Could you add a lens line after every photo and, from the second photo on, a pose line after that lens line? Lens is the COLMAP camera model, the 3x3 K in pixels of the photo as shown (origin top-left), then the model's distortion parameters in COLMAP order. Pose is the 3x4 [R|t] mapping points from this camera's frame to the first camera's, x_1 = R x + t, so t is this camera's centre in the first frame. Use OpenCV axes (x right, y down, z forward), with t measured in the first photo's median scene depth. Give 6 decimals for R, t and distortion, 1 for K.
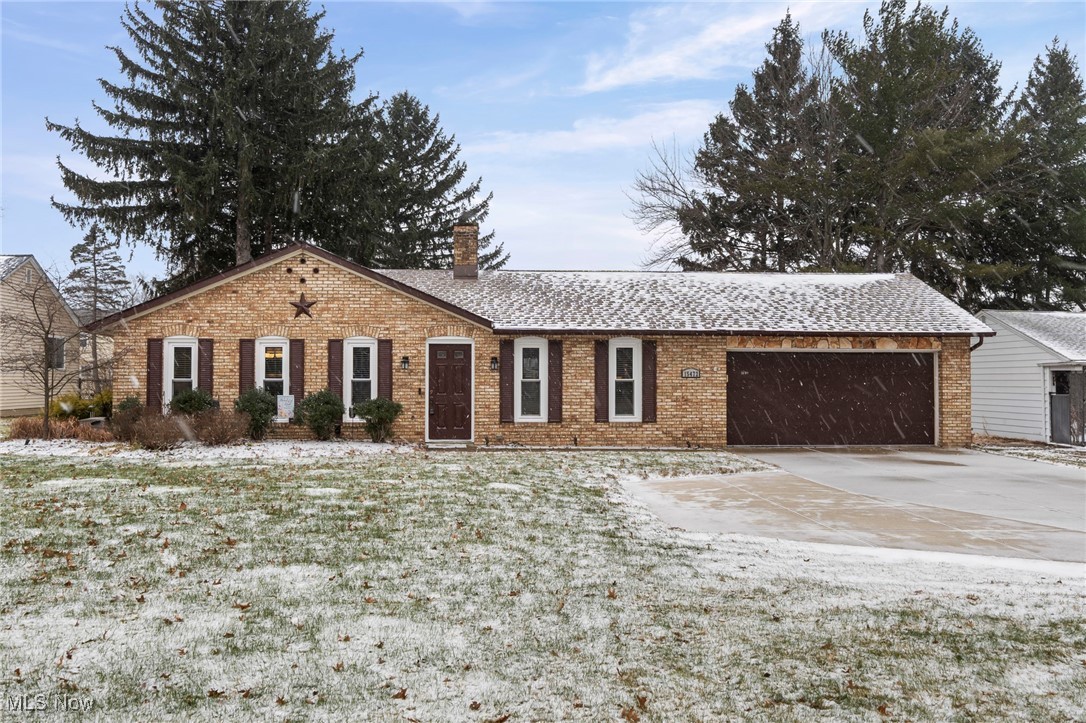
lens RADIAL K [[964.9, 0, 542.8], [0, 964.9, 363.8], [0, 0, 1]] dist [-0.006645, -0.005363]
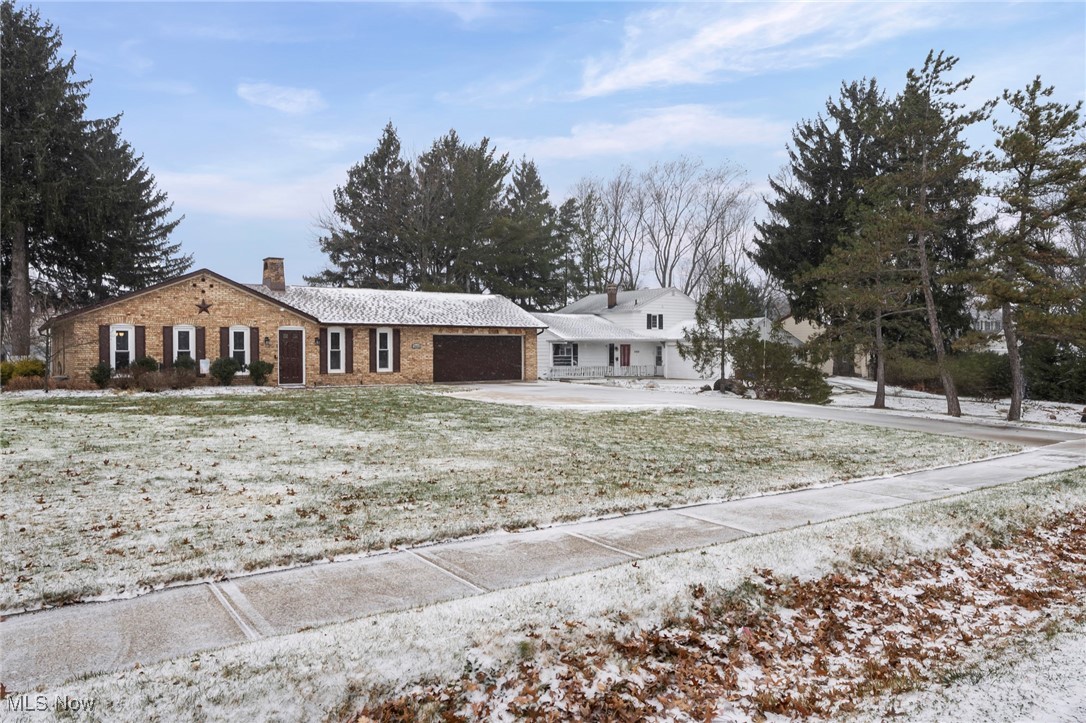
lens RADIAL K [[731.0, 0, 543.1], [0, 731.0, 358.1], [0, 0, 1]] dist [0.001776, 0.000515]
pose [[0.840716, -0.011841, 0.541347, -0.435235], [-0.004961, 0.999551, 0.029567, -0.011228], [-0.541453, -0.027543, 0.840279, -0.385752]]
